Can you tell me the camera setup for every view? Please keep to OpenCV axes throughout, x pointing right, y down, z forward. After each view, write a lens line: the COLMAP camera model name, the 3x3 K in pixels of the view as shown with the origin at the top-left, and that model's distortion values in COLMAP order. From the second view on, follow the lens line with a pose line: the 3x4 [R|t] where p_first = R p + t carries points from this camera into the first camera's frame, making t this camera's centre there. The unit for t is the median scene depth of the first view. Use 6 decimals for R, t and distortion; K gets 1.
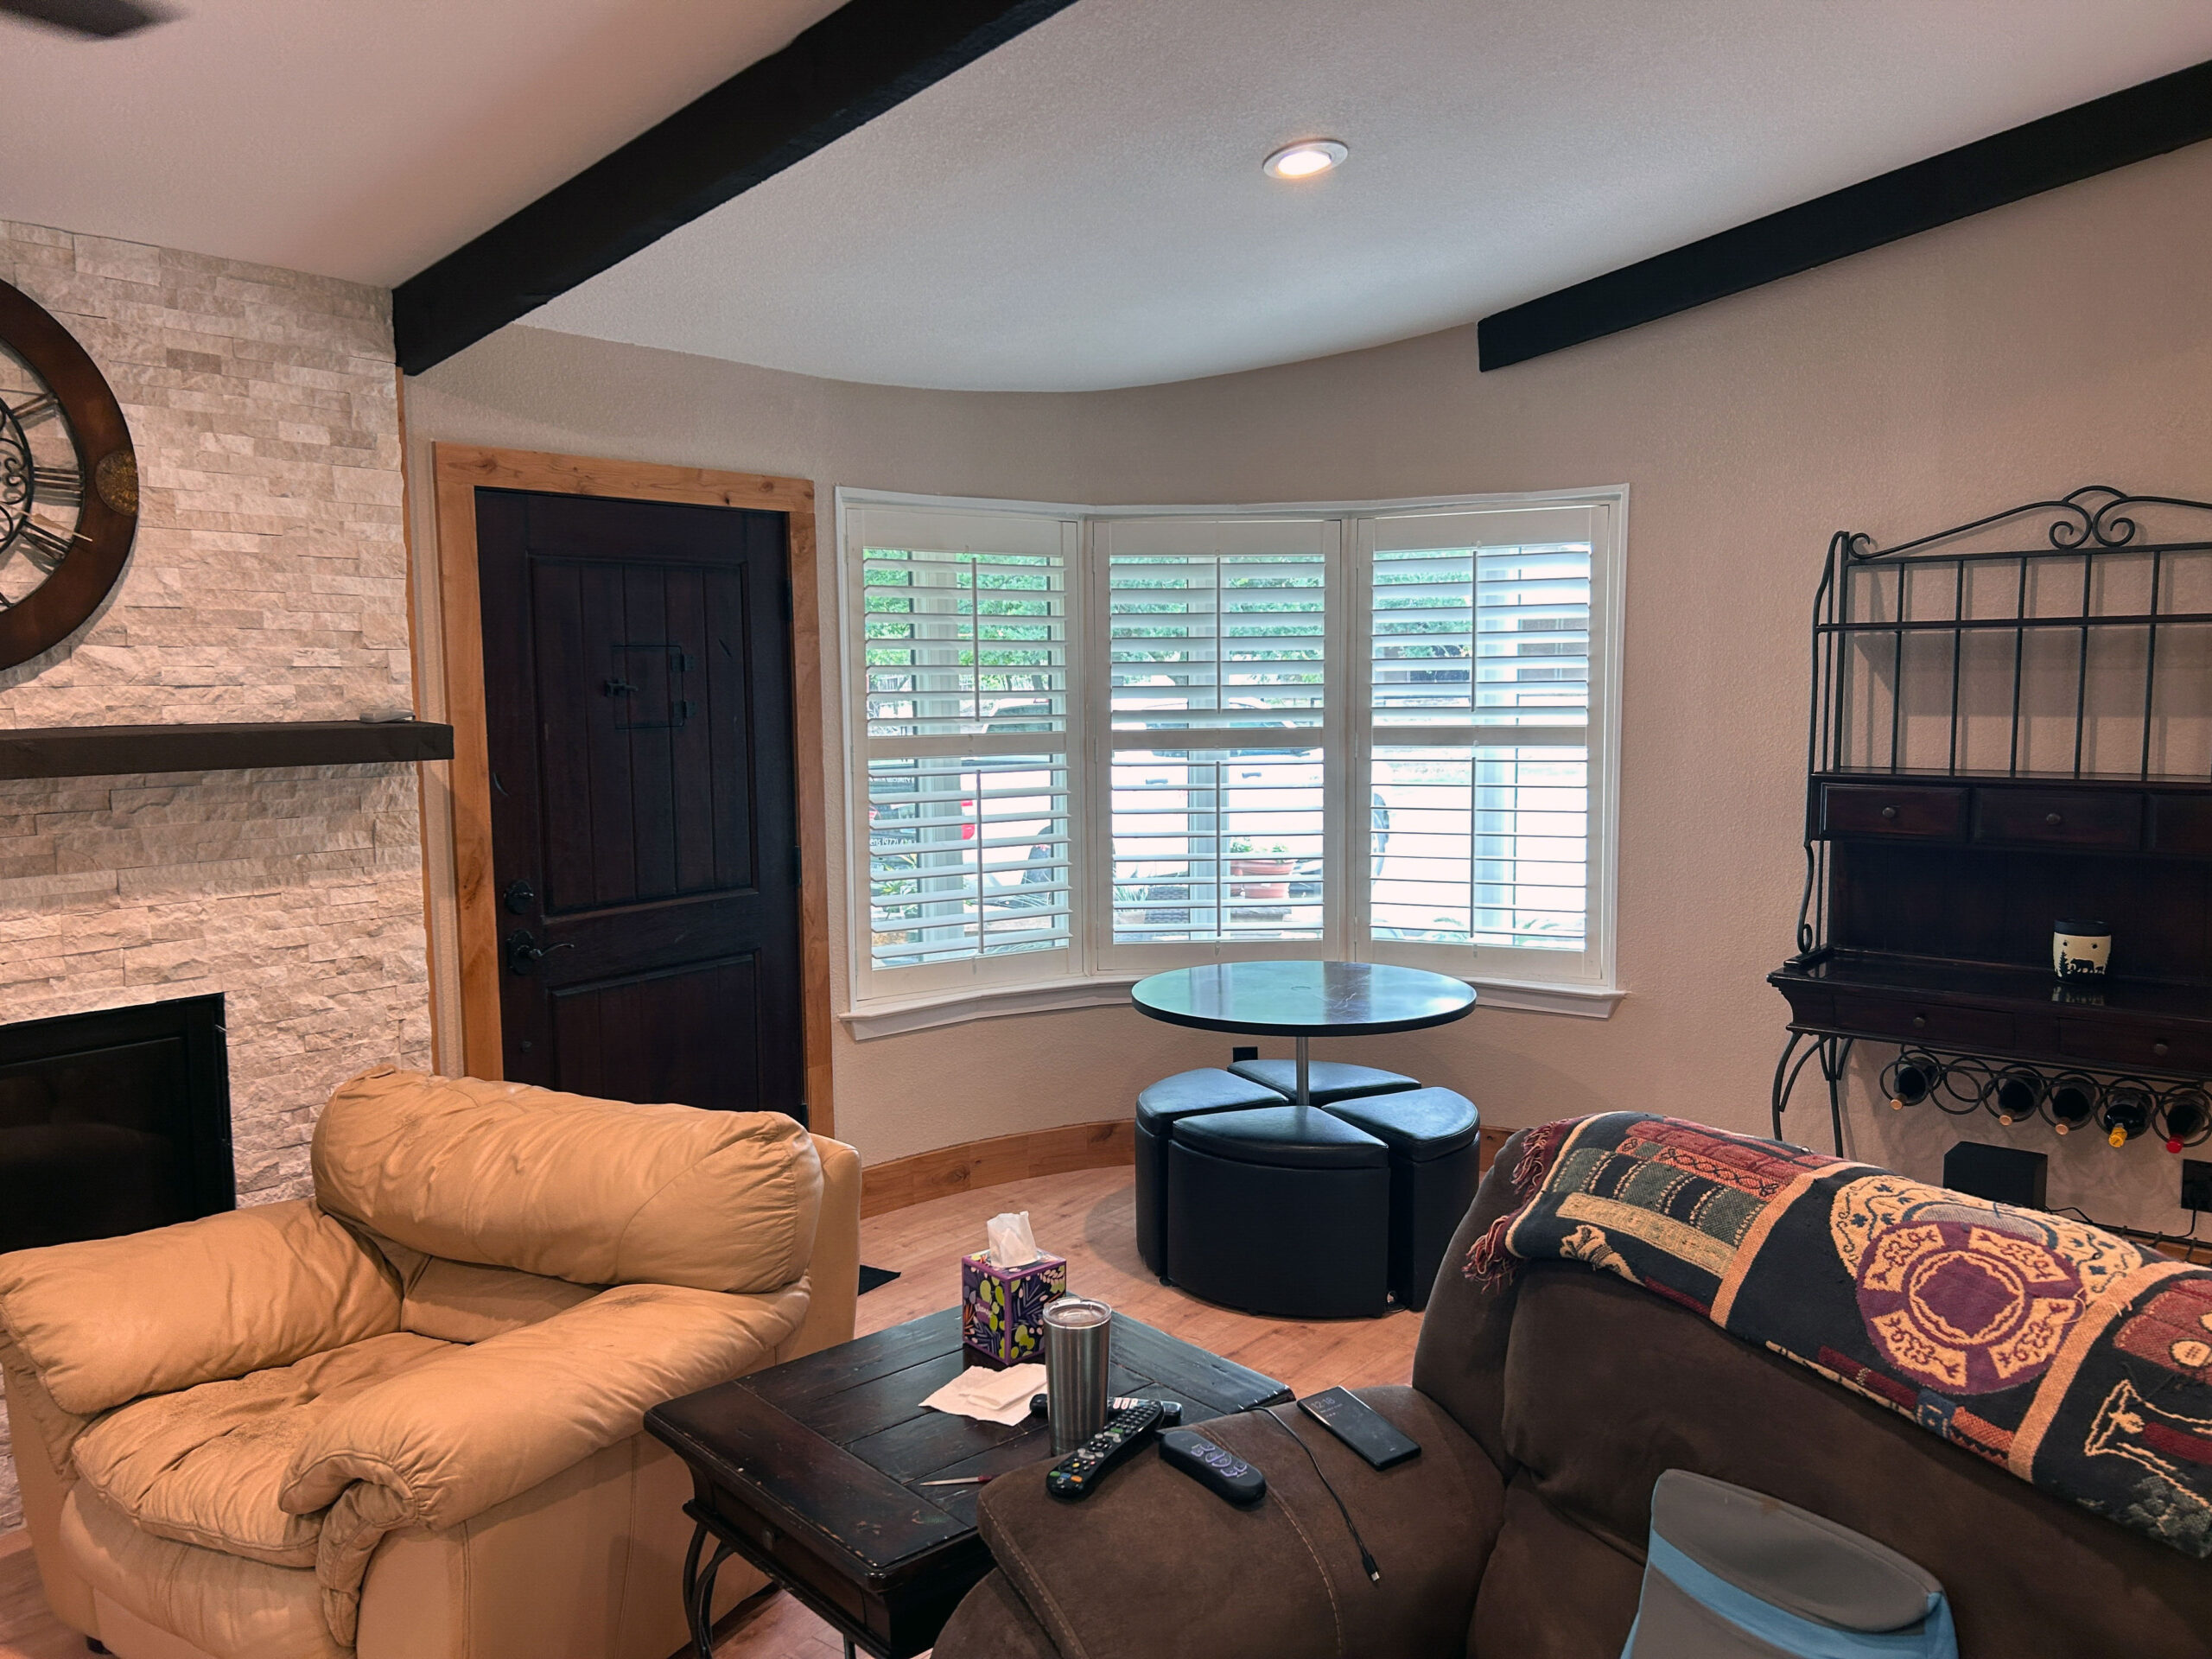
lens RADIAL K [[1670.3, 0, 1113.1], [0, 1670.3, 836.1], [0, 0, 1]] dist [0.043316, -0.051572]
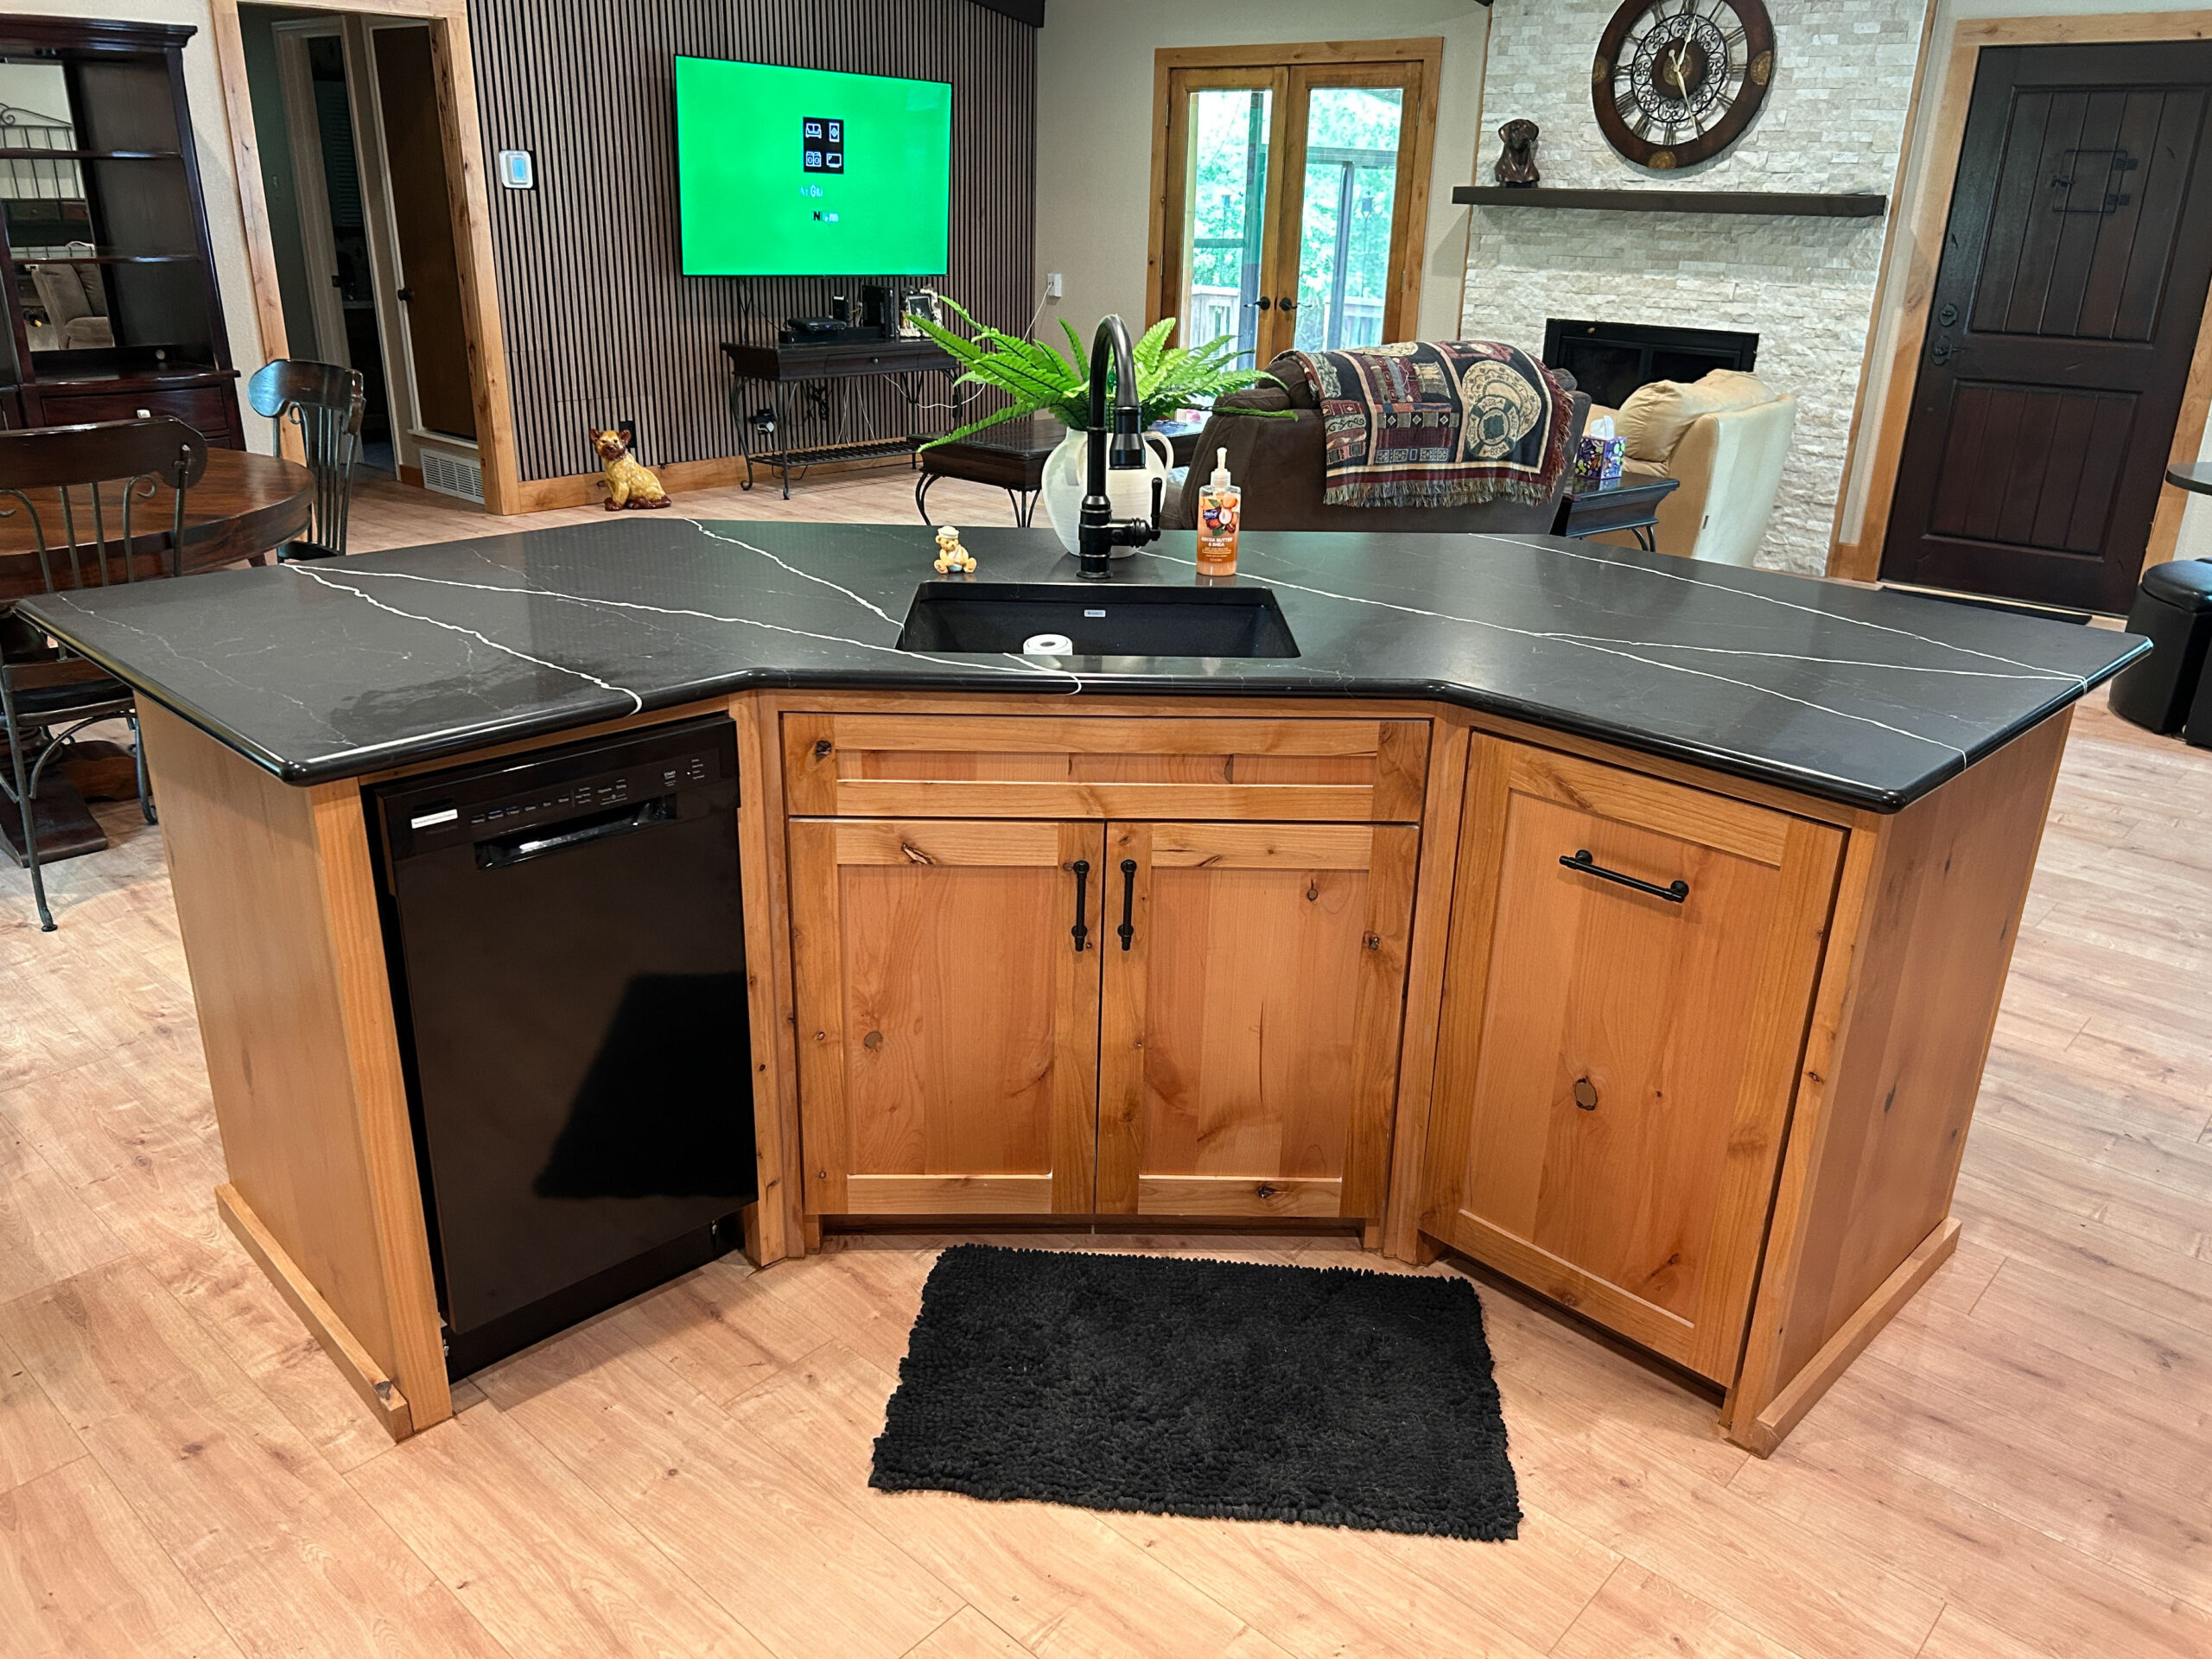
lens RADIAL K [[1668.9, 0, 1098.4], [0, 1668.9, 851.4], [0, 0, 1]] dist [0.057490, -0.060259]
pose [[-0.078067, 0.367274, -0.926831, 1.666197], [-0.127855, 0.918303, 0.374664, 0.004922], [0.988716, 0.147748, -0.024731, 0.342768]]
